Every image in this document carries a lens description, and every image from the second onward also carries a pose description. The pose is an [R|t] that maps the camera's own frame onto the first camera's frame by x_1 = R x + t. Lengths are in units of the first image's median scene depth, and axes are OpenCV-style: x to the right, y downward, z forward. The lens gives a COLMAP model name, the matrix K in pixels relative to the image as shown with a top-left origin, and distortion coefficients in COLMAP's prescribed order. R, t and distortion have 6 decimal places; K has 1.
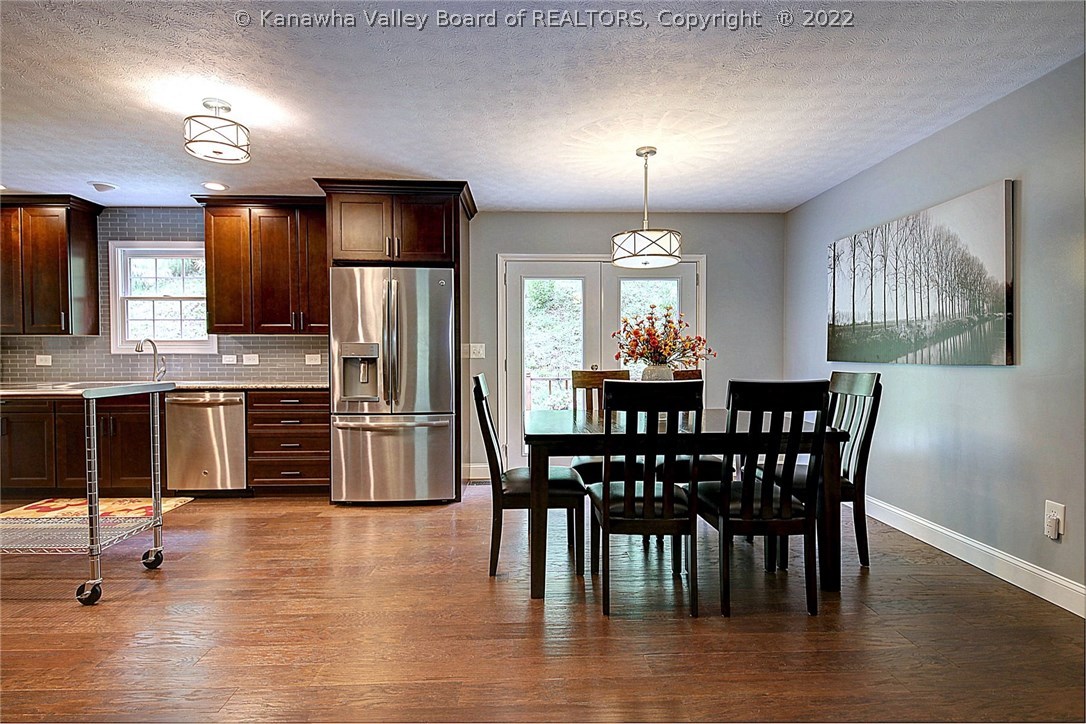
lens RADIAL K [[534.1, 0, 544.9], [0, 534.1, 362.4], [0, 0, 1]] dist [0.010208, -0.007411]
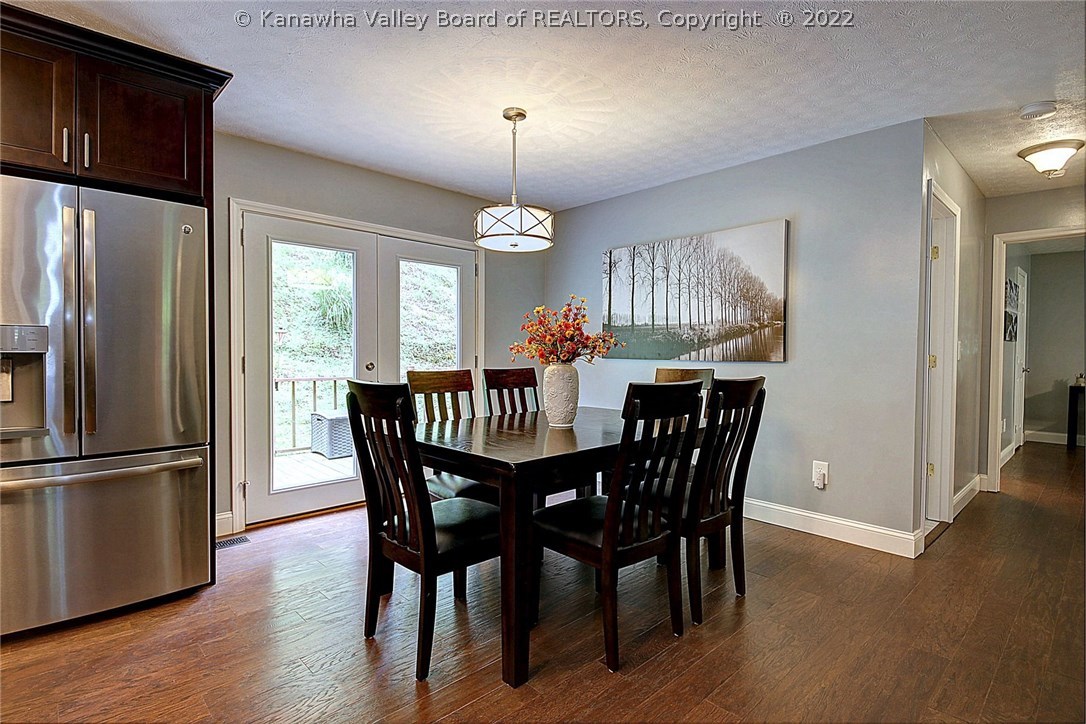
lens RADIAL K [[534.1, 0, 552.1], [0, 534.1, 363.6], [0, 0, 1]] dist [0.010208, -0.007411]
pose [[0.742822, -0.008219, 0.669438, -0.329065], [0.002142, 0.999949, 0.009900, -0.002940], [-0.669485, -0.005920, 0.742802, 0.306560]]
